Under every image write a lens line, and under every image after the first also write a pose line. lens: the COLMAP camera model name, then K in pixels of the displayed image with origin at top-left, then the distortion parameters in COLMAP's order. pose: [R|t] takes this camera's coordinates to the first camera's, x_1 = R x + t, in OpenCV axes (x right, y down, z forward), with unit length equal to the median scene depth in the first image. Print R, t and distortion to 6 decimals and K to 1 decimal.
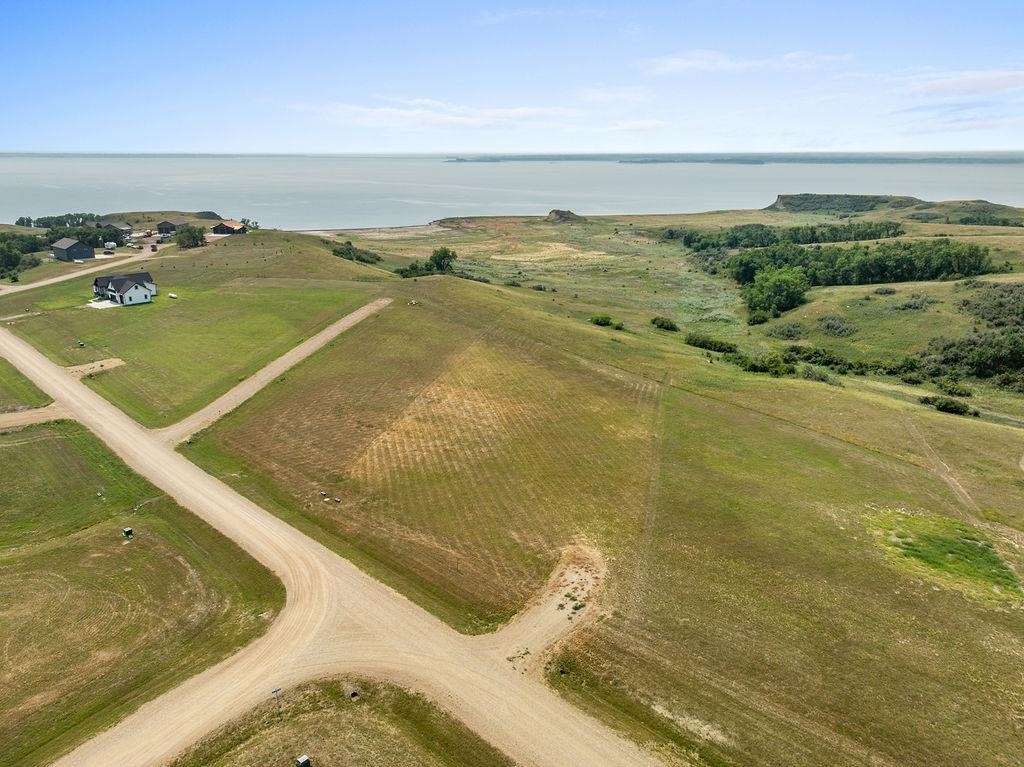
lens RADIAL K [[722.3, 0, 504.8], [0, 722.3, 389.8], [0, 0, 1]] dist [-0.037729, 0.004461]
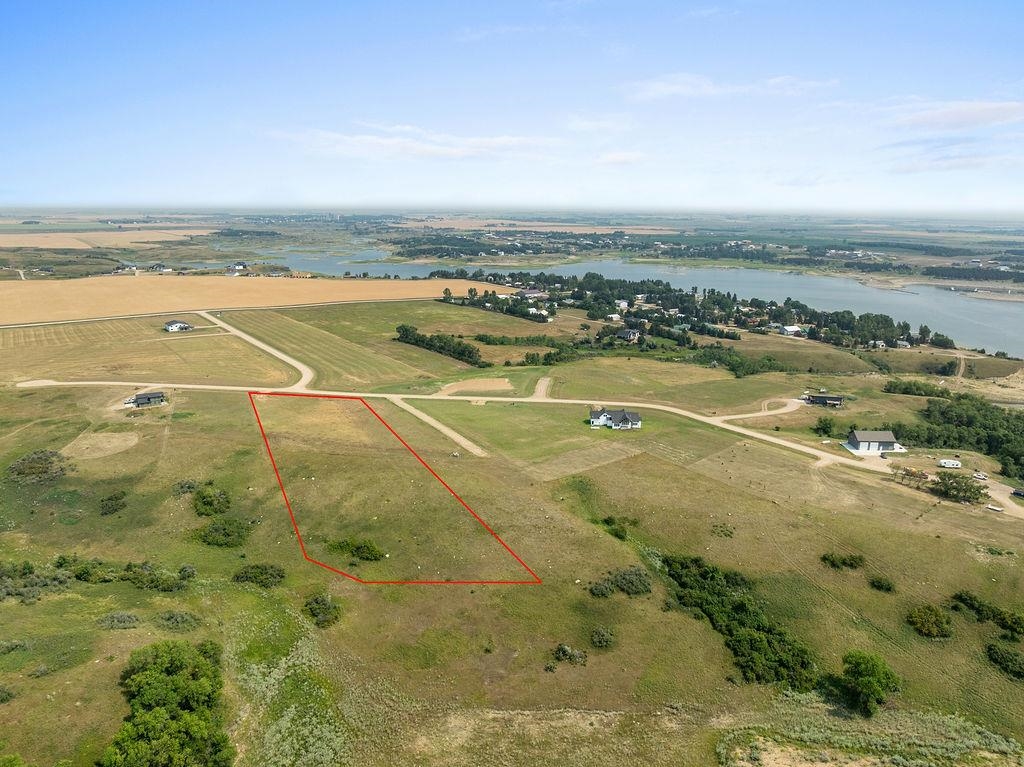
lens RADIAL K [[722.3, 0, 512.4], [0, 722.3, 378.8], [0, 0, 1]] dist [-0.037729, 0.004461]
pose [[-0.785194, 0.140405, -0.603123, 0.912015], [-0.198069, 0.865849, 0.459428, -1.336763], [0.586720, 0.480200, -0.652049, 2.736778]]
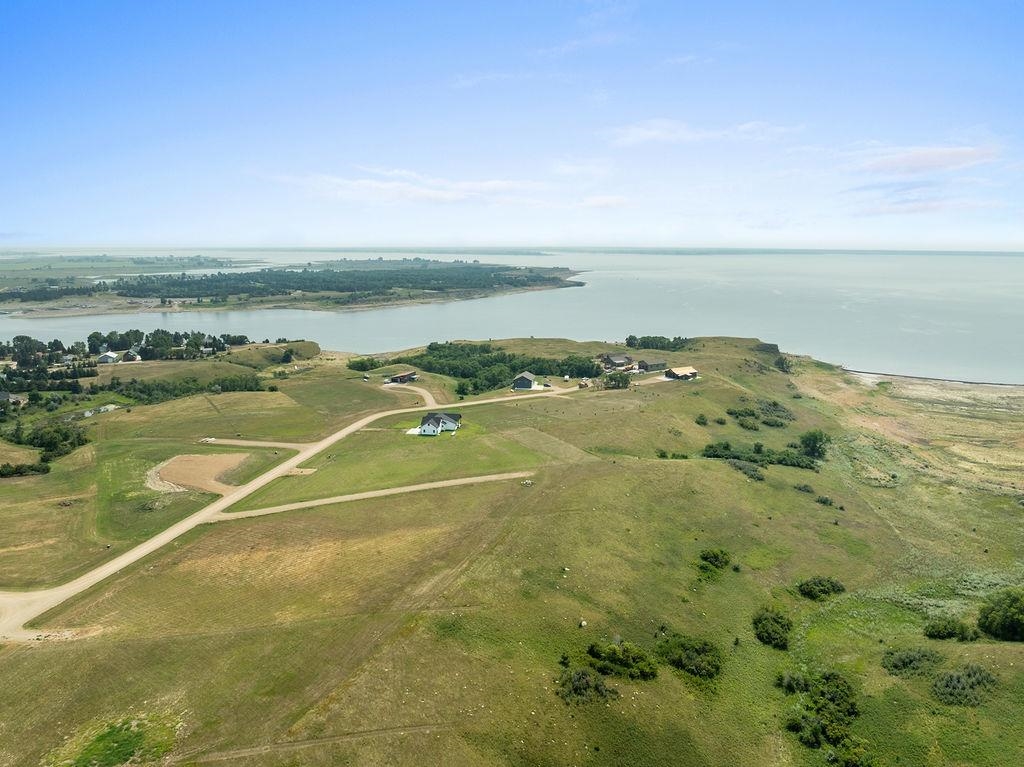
lens RADIAL K [[722.3, 0, 511.8], [0, 722.3, 368.2], [0, 0, 1]] dist [-0.037729, 0.004461]
pose [[0.532834, 0.147790, -0.833214, 1.207482], [-0.267535, 0.963548, -0.000179, -0.424577], [0.802815, 0.223009, 0.552951, 0.349689]]
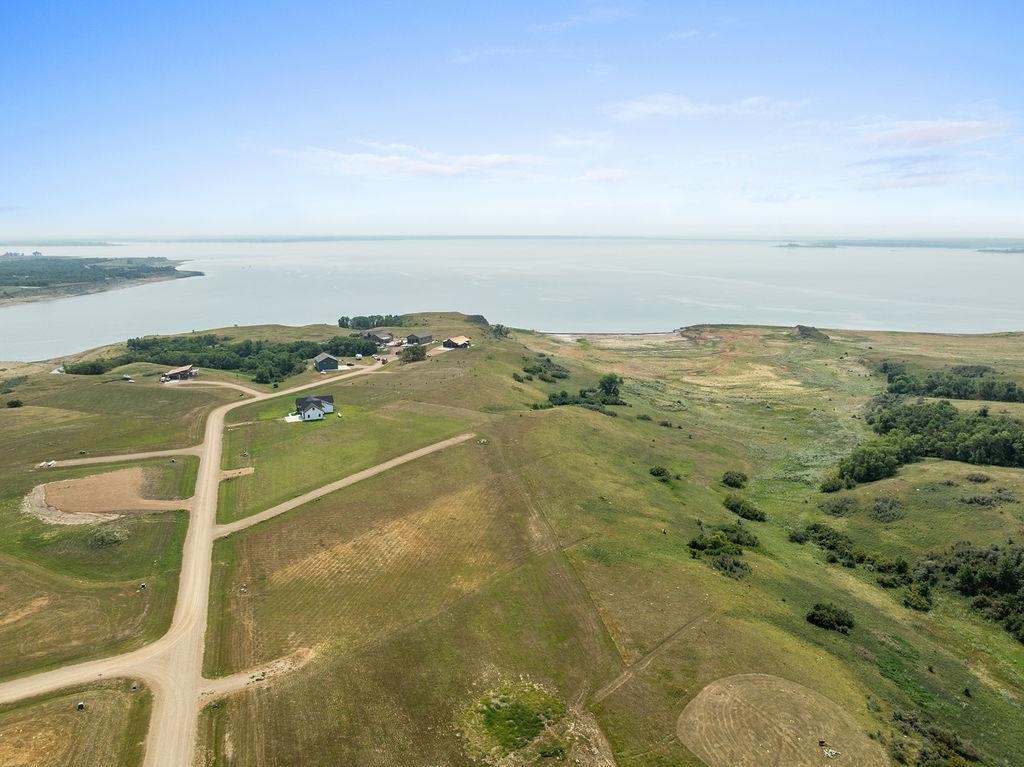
lens RADIAL K [[722.3, 0, 508.5], [0, 722.3, 390.3], [0, 0, 1]] dist [-0.037729, 0.004461]
pose [[0.902099, 0.095433, -0.420844, 0.629586], [-0.136921, 0.988146, -0.069421, -0.180056], [0.409231, 0.120247, 0.904473, -0.224728]]
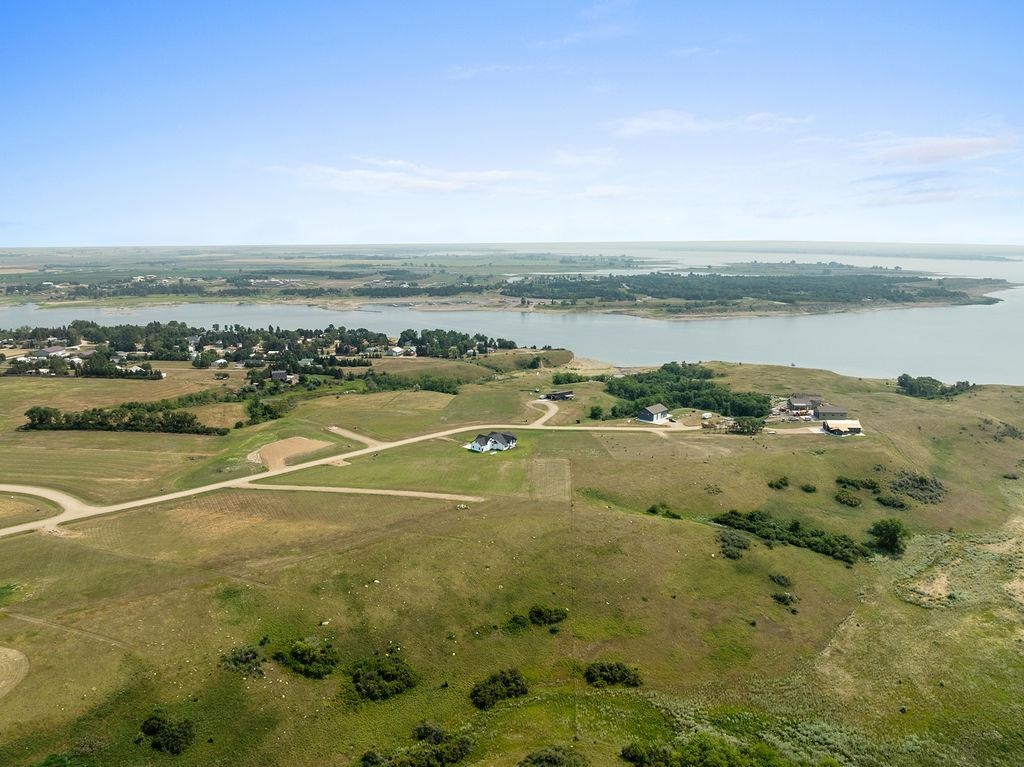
lens RADIAL K [[722.3, 0, 513.5], [0, 722.3, 372.4], [0, 0, 1]] dist [-0.037729, 0.004461]
pose [[-0.024628, 0.181509, -0.983081, 1.659883], [-0.313341, 0.932424, 0.180007, -0.898619], [0.949321, 0.312472, 0.033910, 1.353504]]
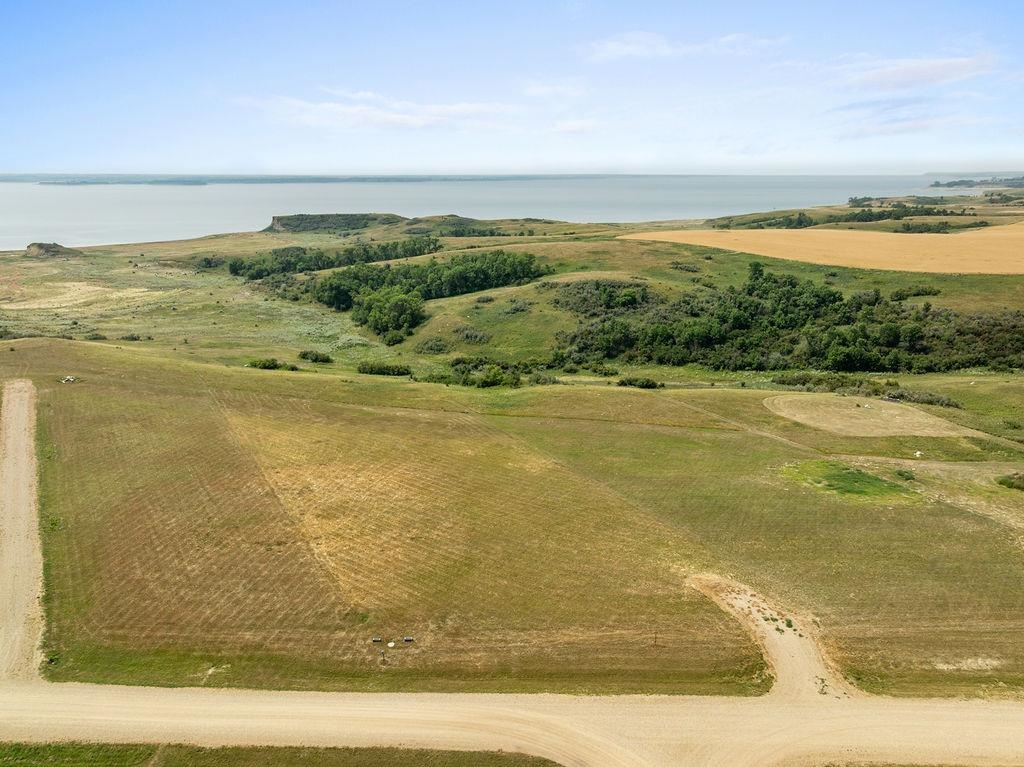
lens RADIAL K [[722.3, 0, 515.0], [0, 722.3, 382.9], [0, 0, 1]] dist [-0.037729, 0.004461]
pose [[0.738012, -0.179638, 0.650437, -0.367864], [0.202155, 0.978500, 0.040870, -0.075886], [-0.643795, 0.101327, 0.758460, 0.193911]]
